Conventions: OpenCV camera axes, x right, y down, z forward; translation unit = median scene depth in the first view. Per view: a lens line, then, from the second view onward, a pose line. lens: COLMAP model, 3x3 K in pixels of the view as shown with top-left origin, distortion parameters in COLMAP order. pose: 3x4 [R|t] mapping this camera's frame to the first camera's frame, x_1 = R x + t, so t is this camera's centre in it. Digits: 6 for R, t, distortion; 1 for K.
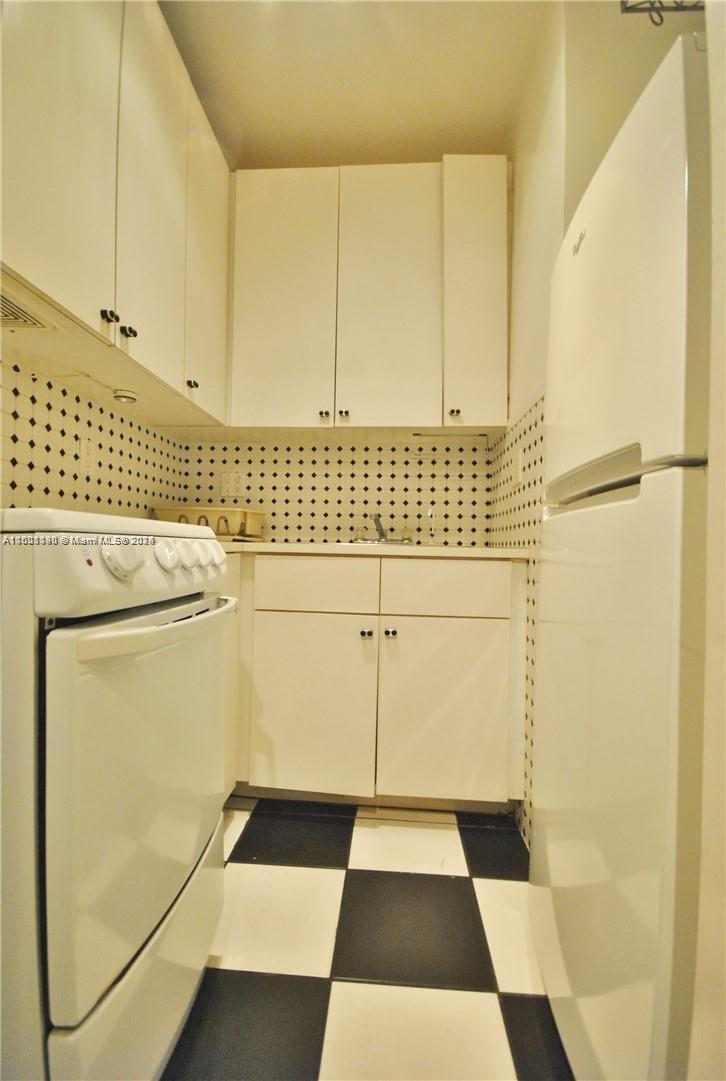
lens RADIAL K [[477.2, 0, 381.0], [0, 477.2, 540.6], [0, 0, 1]] dist [0.027156, -0.027707]
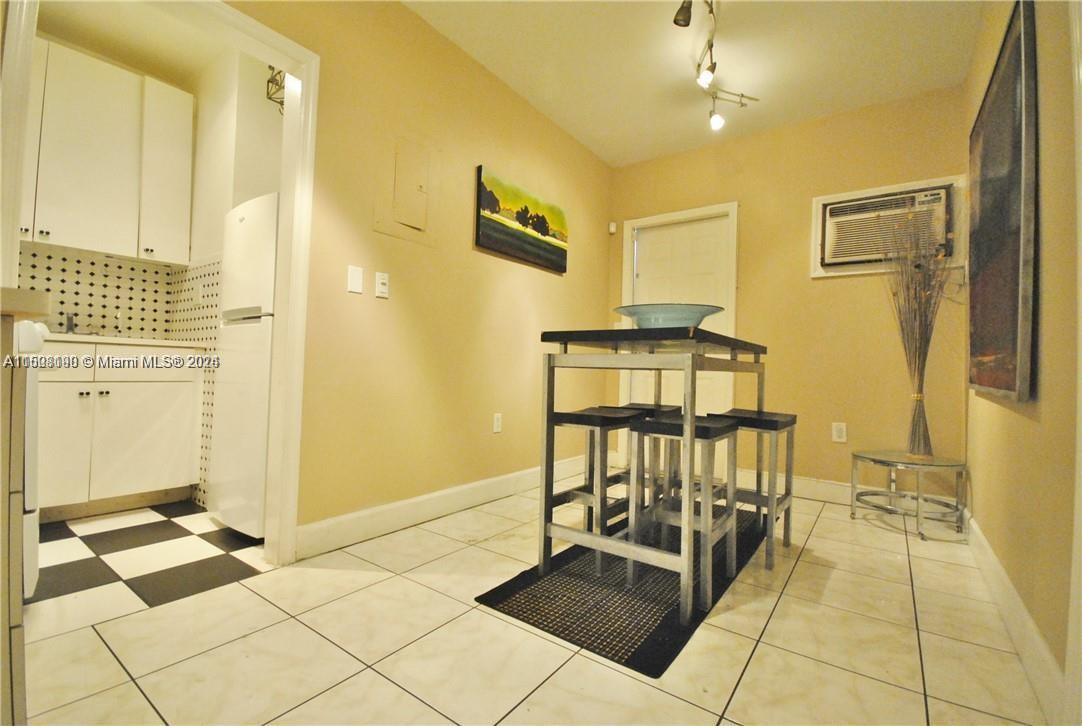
lens RADIAL K [[477.7, 0, 541.0], [0, 477.7, 363.0], [0, 0, 1]] dist [0.027156, -0.027707]
pose [[0.566747, 0.009880, 0.823833, -0.382693], [-0.030670, 0.999488, 0.009112, 0.032600], [-0.823321, -0.030432, 0.566760, -0.869691]]
